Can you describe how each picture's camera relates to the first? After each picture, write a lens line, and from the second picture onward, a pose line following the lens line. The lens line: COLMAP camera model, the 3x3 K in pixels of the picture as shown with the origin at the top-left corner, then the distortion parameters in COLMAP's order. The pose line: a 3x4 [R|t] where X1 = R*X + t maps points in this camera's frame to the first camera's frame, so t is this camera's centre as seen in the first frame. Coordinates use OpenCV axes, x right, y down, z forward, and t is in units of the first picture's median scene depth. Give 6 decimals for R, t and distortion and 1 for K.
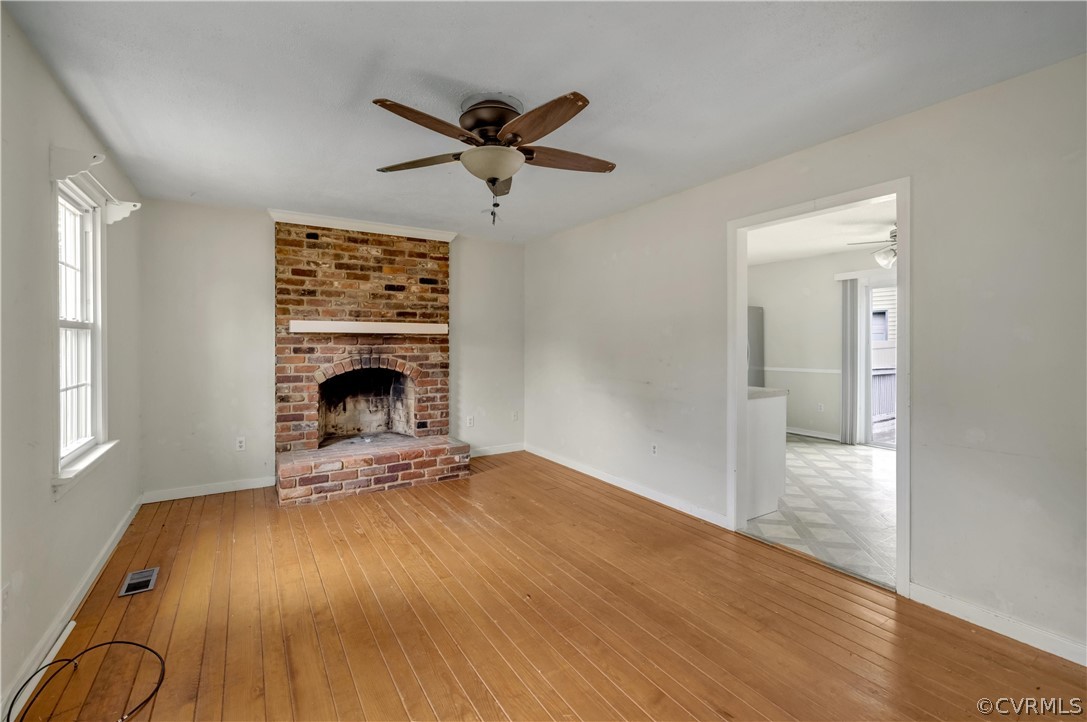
lens RADIAL K [[471.2, 0, 527.7], [0, 471.2, 343.0], [0, 0, 1]] dist [0.000823, 0.000284]
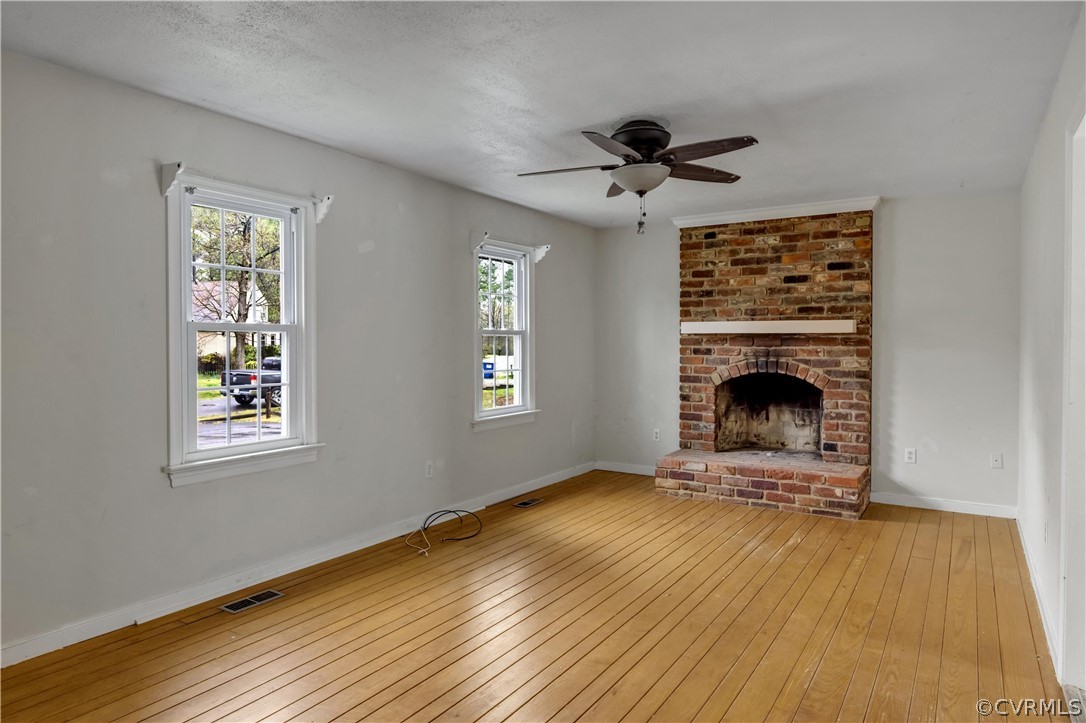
lens RADIAL K [[681.4, 0, 540.7], [0, 681.4, 355.8], [0, 0, 1]] dist [0.001797, 0.001406]
pose [[0.413435, 0.018985, -0.910336, 0.685684], [-0.003640, 0.999809, 0.019197, -0.001449], [0.910527, -0.004623, 0.413425, 0.084184]]
